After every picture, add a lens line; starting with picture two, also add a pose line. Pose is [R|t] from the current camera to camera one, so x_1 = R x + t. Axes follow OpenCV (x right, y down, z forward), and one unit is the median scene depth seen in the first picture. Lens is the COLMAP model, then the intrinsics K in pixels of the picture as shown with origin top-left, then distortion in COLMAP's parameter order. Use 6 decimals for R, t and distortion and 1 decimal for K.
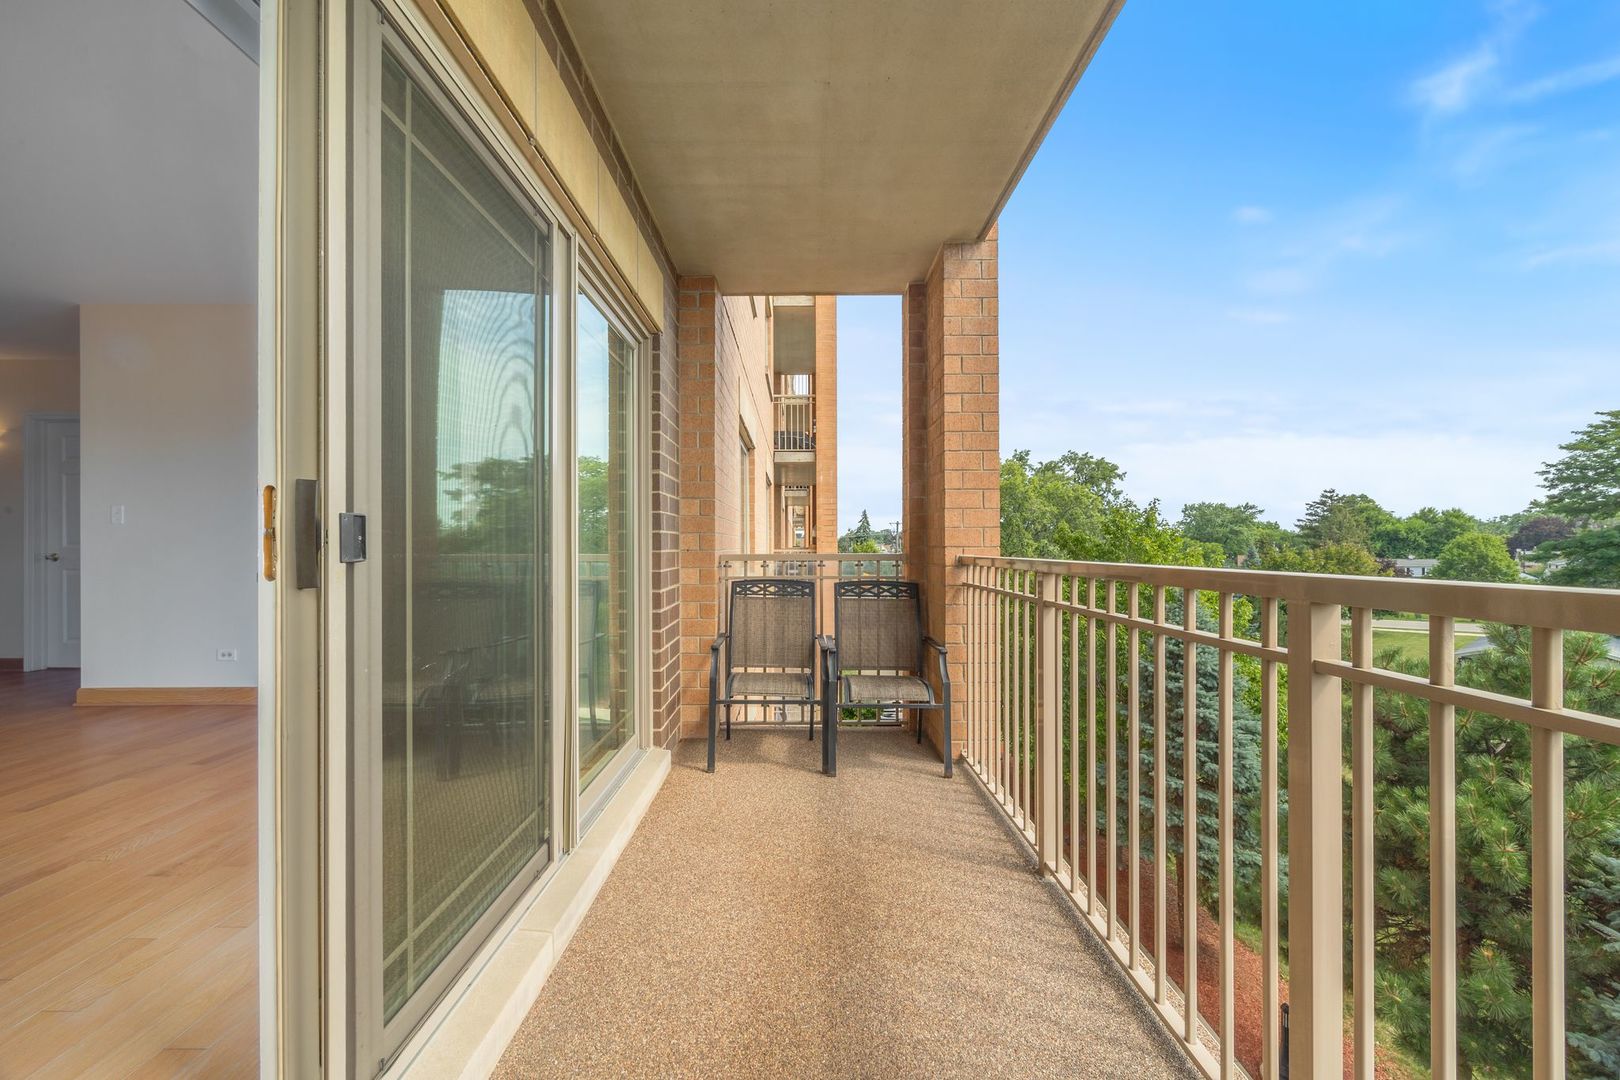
lens RADIAL K [[616.7, 0, 804.6], [0, 616.7, 529.6], [0, 0, 1]] dist [-0.002461, -0.000270]
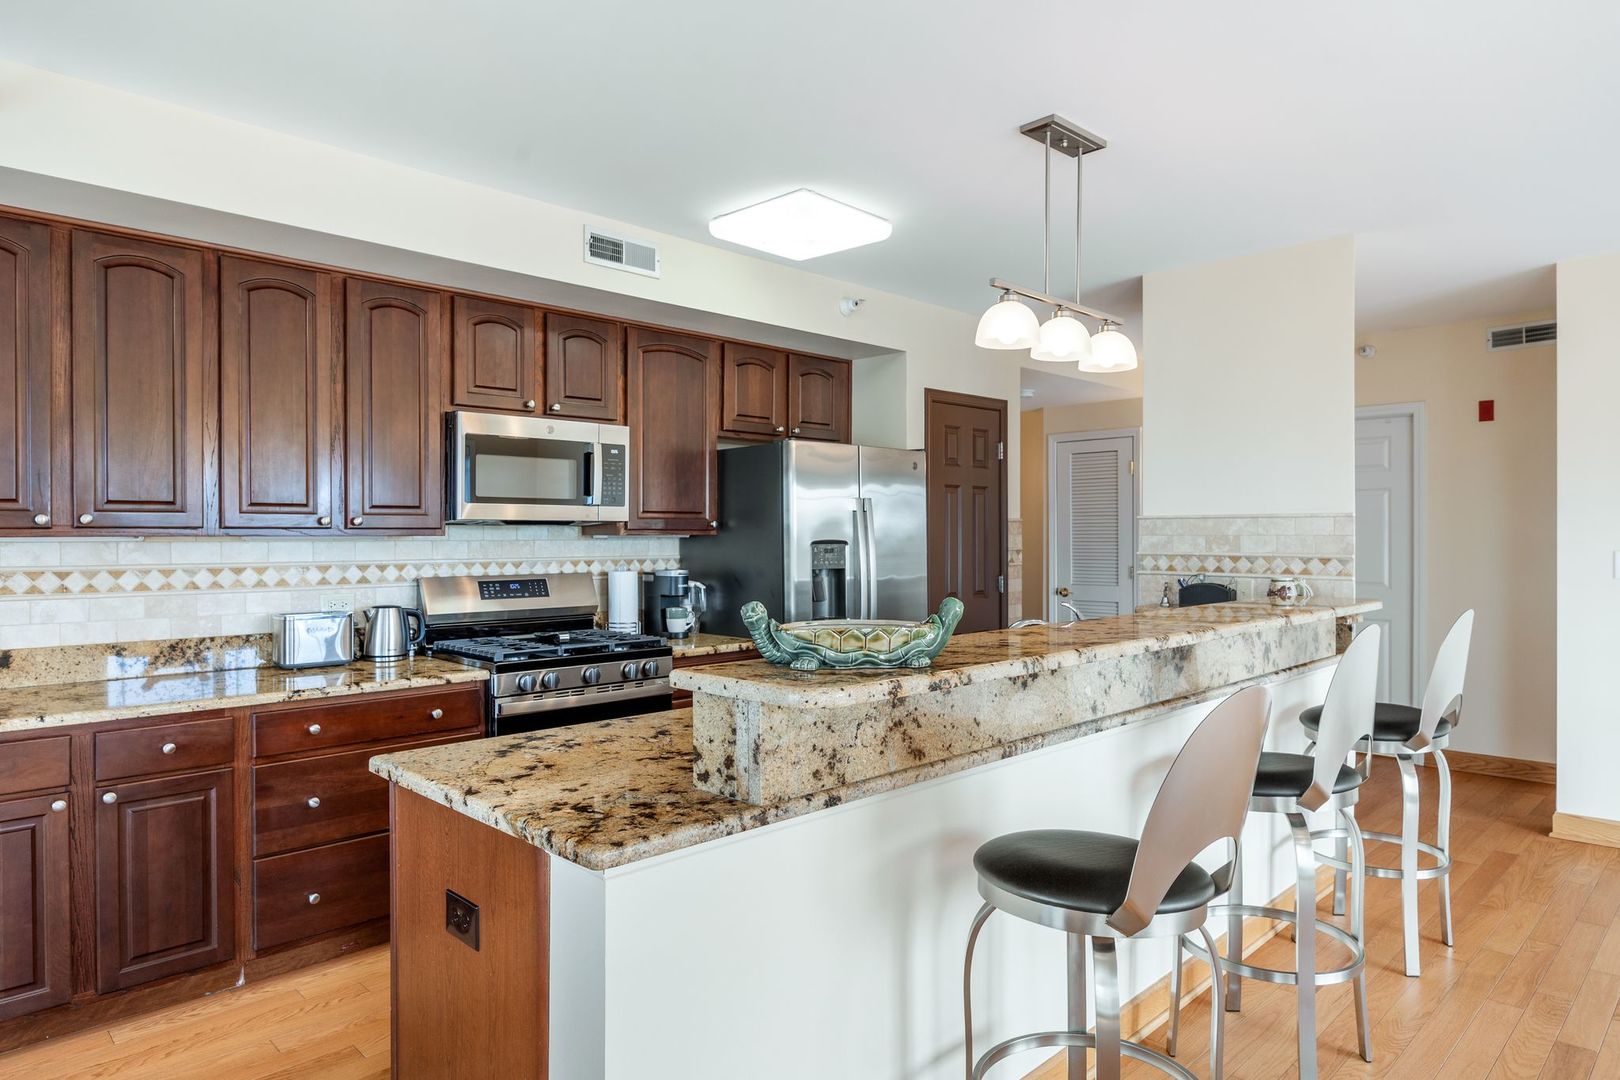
lens RADIAL K [[983.3, 0, 805.6], [0, 983.3, 533.0], [0, 0, 1]] dist [-0.005500, -0.000705]
pose [[0.703926, -0.000881, -0.710273, -0.984302], [0.019494, 0.999646, 0.018080, -0.094036], [0.710006, -0.026573, 0.703694, -0.376537]]
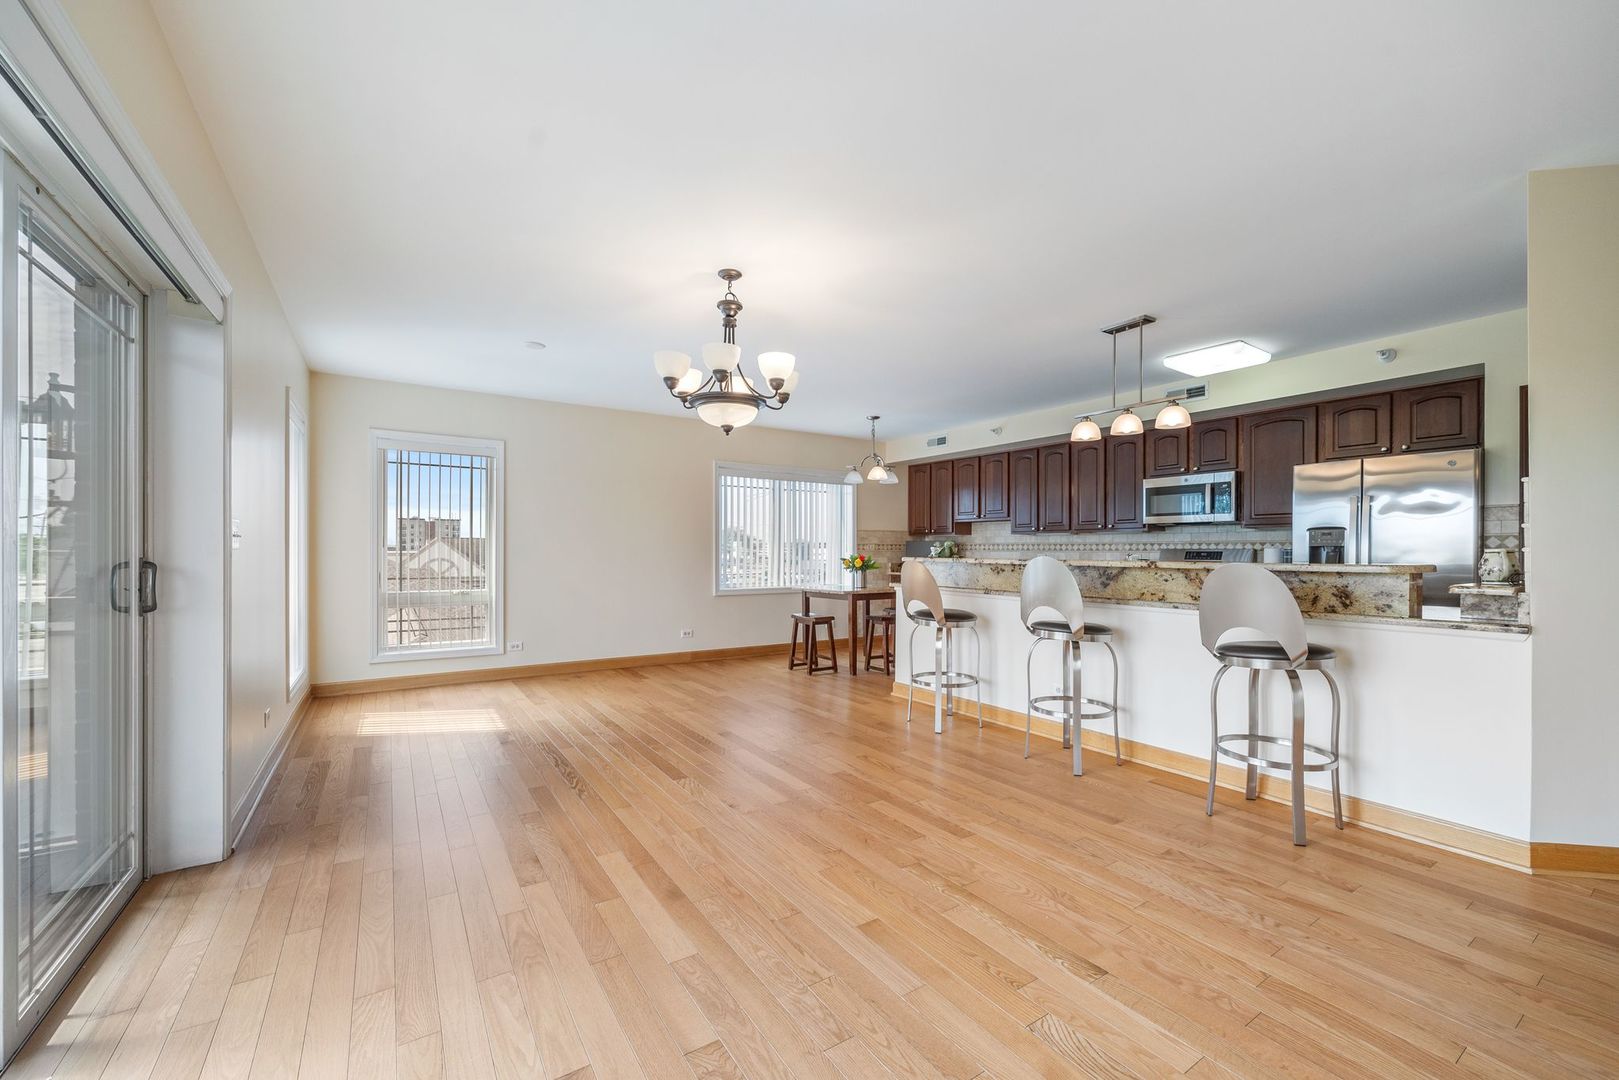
lens RADIAL K [[643.2, 0, 821.8], [0, 643.2, 551.7], [0, 0, 1]] dist [-0.005916, -0.000060]
pose [[-0.827051, 0.000188, -0.562127, -0.429787], [0.014028, 0.999695, -0.020305, -0.013279], [0.561952, -0.024679, -0.826802, 0.836716]]
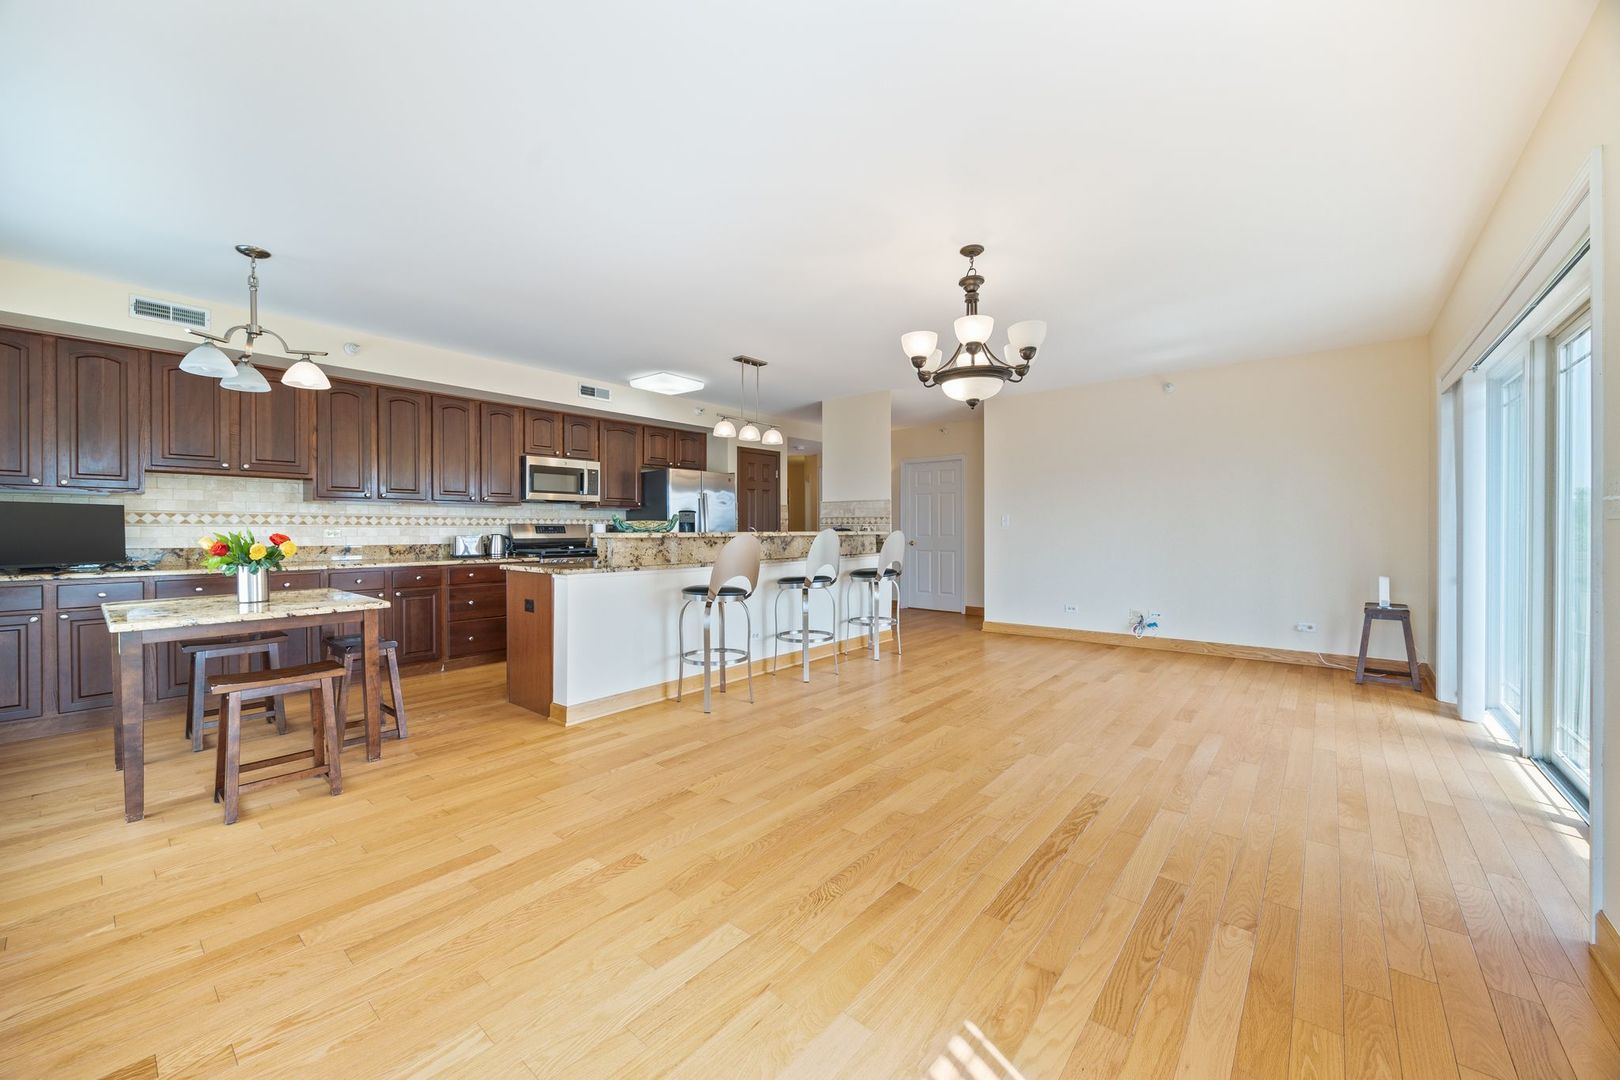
lens RADIAL K [[616.7, 0, 804.6], [0, 616.7, 529.6], [0, 0, 1]] dist [-0.002461, -0.000270]
pose [[0.764404, 0.001594, -0.644736, -0.445170], [0.017184, 0.999591, 0.022844, -0.047141], [0.644509, -0.028541, 0.764064, -0.641965]]
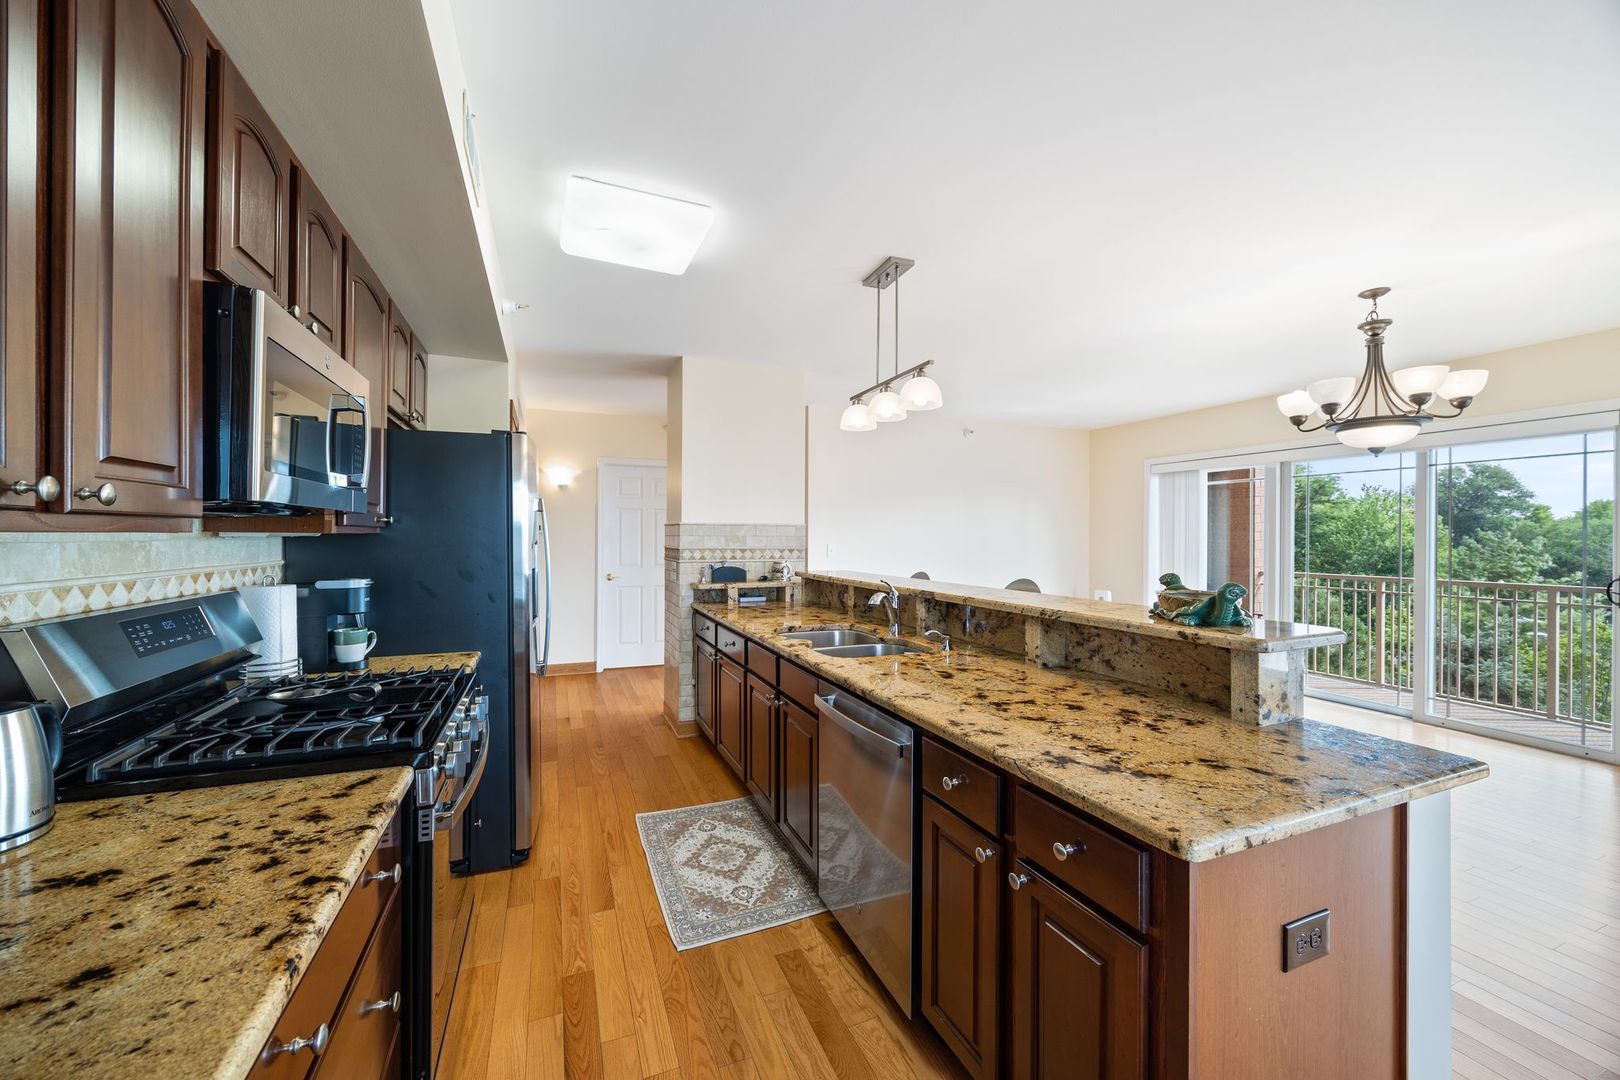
lens RADIAL K [[621.8, 0, 807.3], [0, 621.8, 534.8], [0, 0, 1]] dist [0.013388, 0.000201]
pose [[0.922838, 0.007440, 0.385118, -1.736000], [-0.017373, 0.999600, 0.022318, -0.091802], [-0.384798, -0.027287, 0.922598, -0.344892]]
